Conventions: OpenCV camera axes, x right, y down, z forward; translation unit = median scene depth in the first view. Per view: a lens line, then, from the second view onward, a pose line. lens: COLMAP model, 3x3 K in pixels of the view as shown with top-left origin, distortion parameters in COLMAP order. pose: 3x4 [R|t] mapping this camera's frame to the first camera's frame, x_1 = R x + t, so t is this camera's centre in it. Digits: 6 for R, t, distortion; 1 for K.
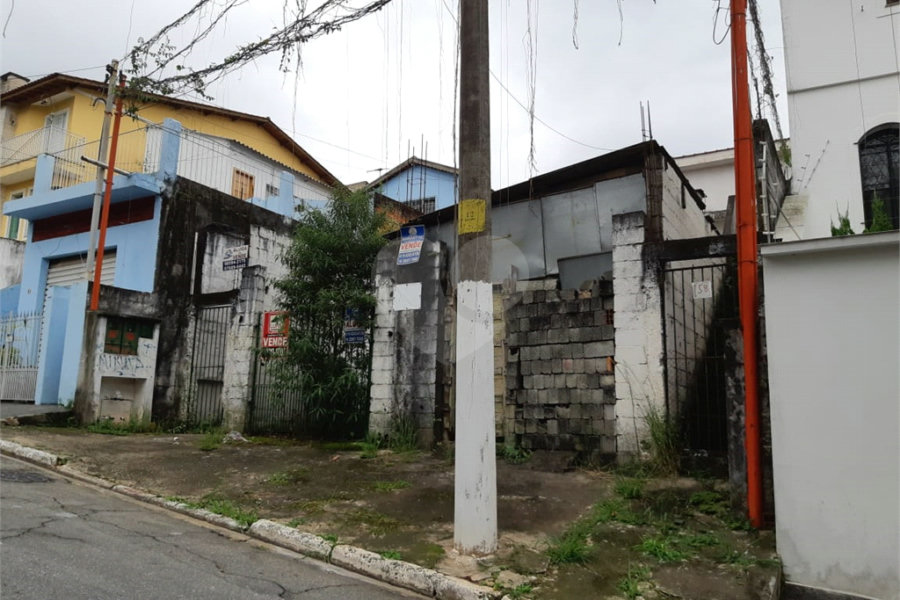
lens RADIAL K [[686.7, 0, 455.1], [0, 686.7, 299.6], [0, 0, 1]] dist [0.117965, -0.187960]
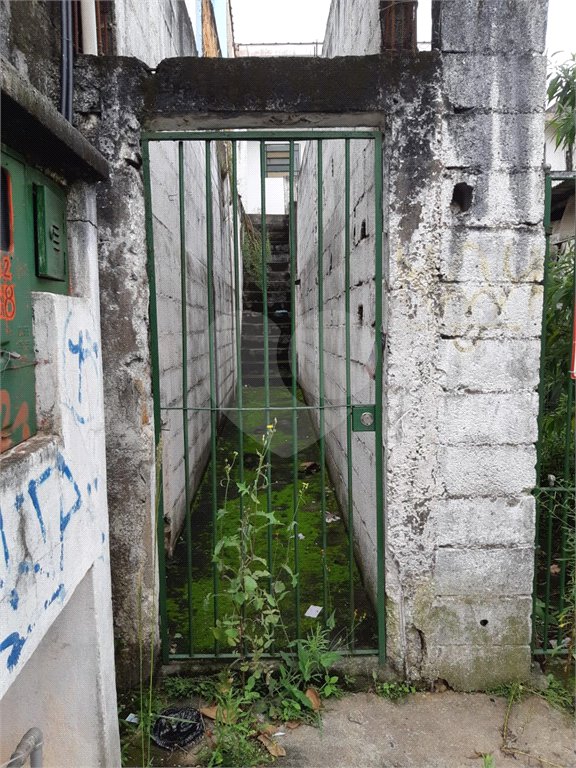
lens RADIAL K [[589.3, 0, 299.6], [0, 589.3, 366.2], [0, 0, 1]] dist [0.074780, -0.150952]
pose [[0.855667, -0.071635, 0.512545, -0.608726], [-0.057802, 0.970949, 0.232202, 0.051943], [-0.514288, -0.228314, 0.826668, 1.155800]]
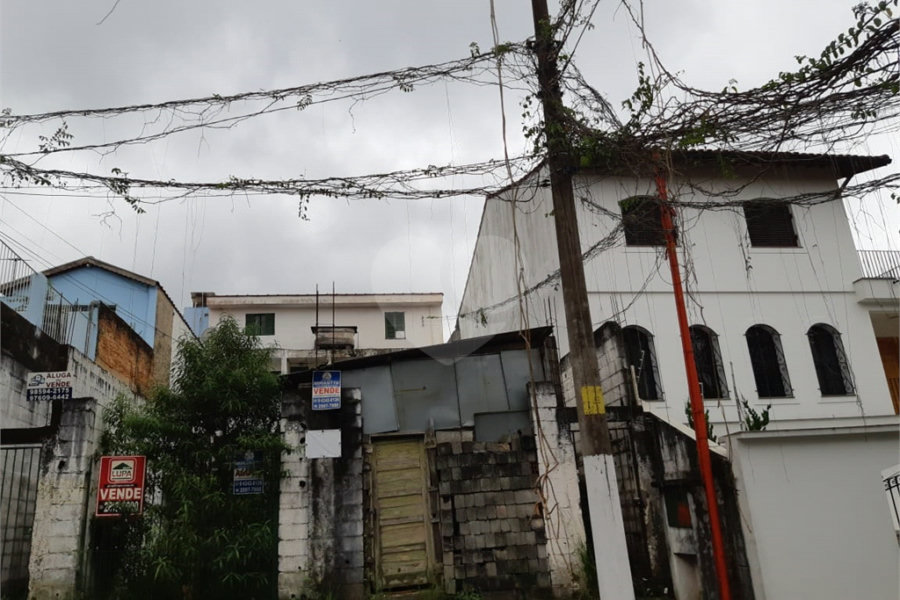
lens RADIAL K [[683.7, 0, 458.0], [0, 683.7, 309.8], [0, 0, 1]] dist [0.068830, -0.108983]
pose [[0.786435, 0.121869, 0.605531, -0.608648], [-0.033682, 0.987345, -0.154968, -0.054234], [-0.616754, 0.101477, 0.780587, 0.115406]]
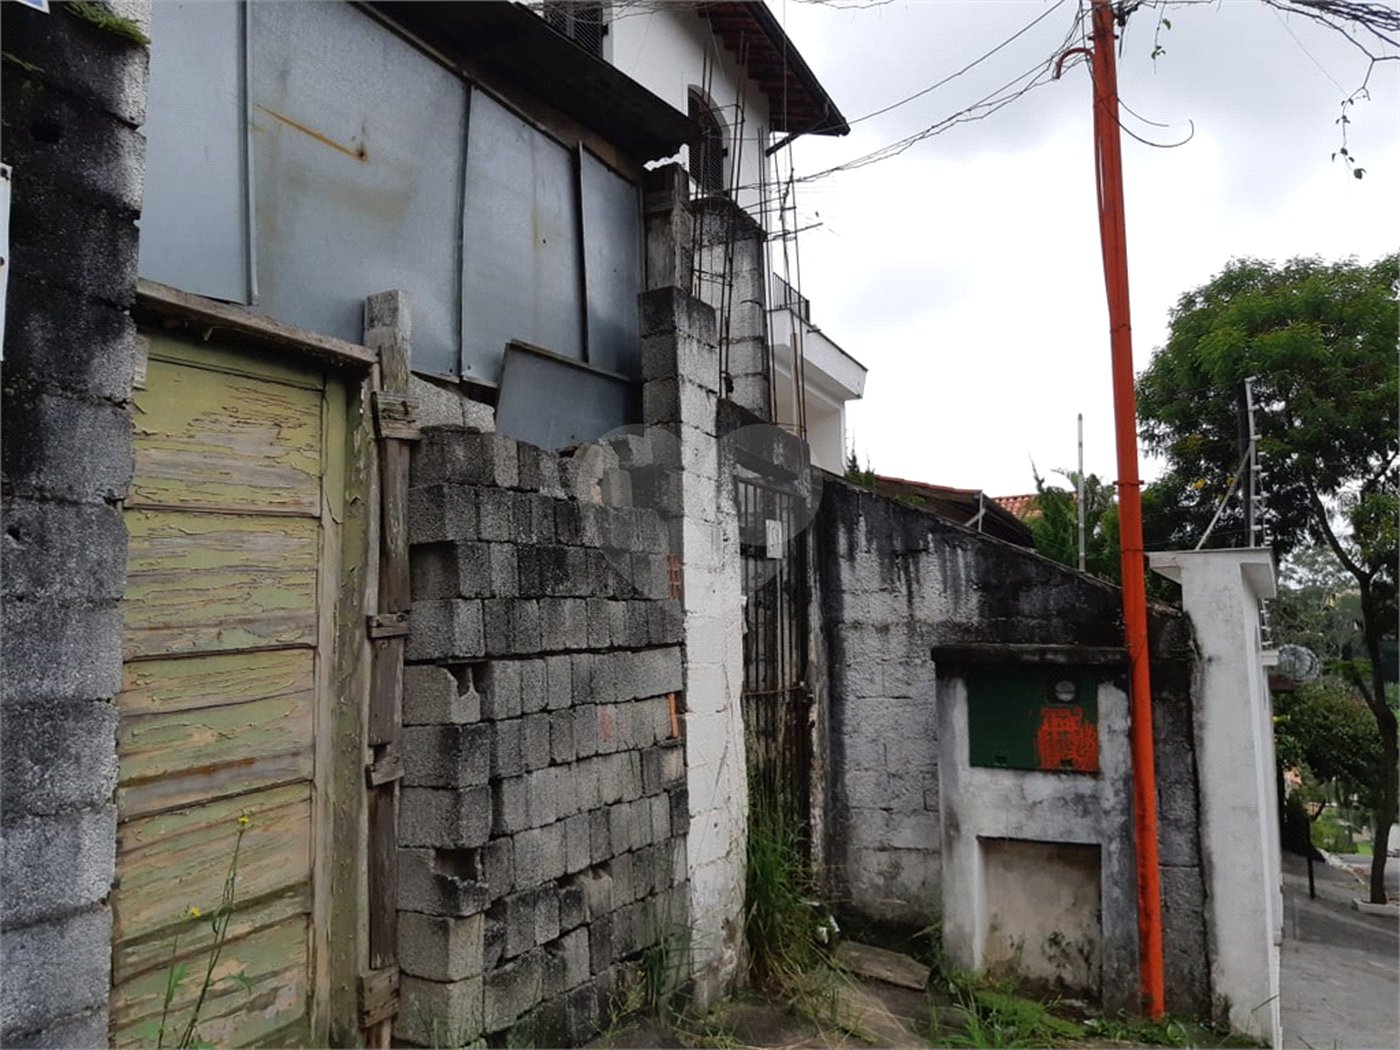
lens RADIAL K [[1092.4, 0, 701.2], [0, 1092.4, 515.0], [0, 0, 1]] dist [0.097383, -0.167322]
pose [[-0.086979, 0.096228, 0.991552, -0.308383], [-0.161686, 0.980764, -0.109364, 0.049851], [-0.983002, -0.169833, -0.069747, 0.980833]]
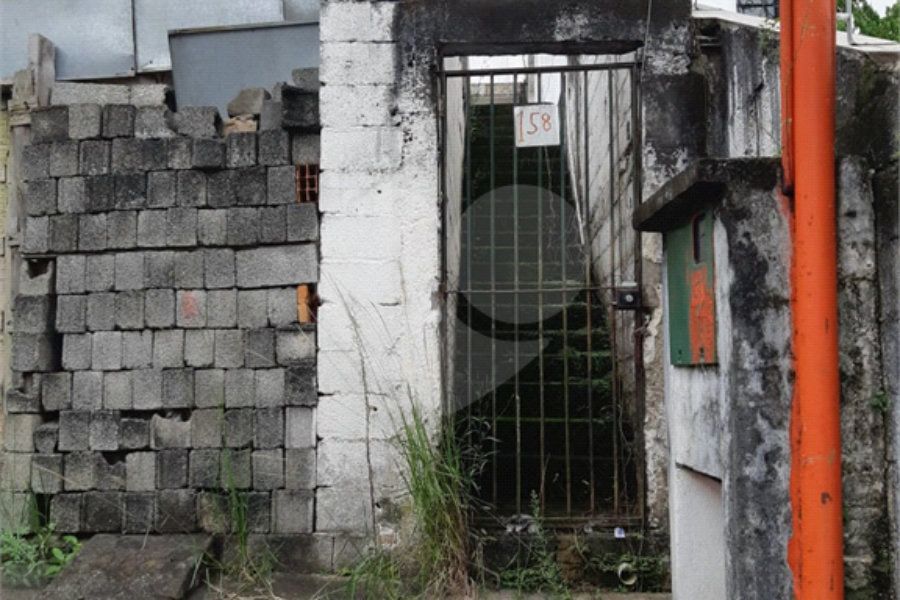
lens RADIAL K [[935.4, 0, 450.0], [0, 935.4, 300.0], [0, 0, 1]] dist [0.098533, -0.174465]
pose [[0.893021, 0.020976, 0.449525, 0.057024], [-0.055354, 0.996448, 0.063469, 0.049981], [-0.446597, -0.081562, 0.891010, 0.466934]]
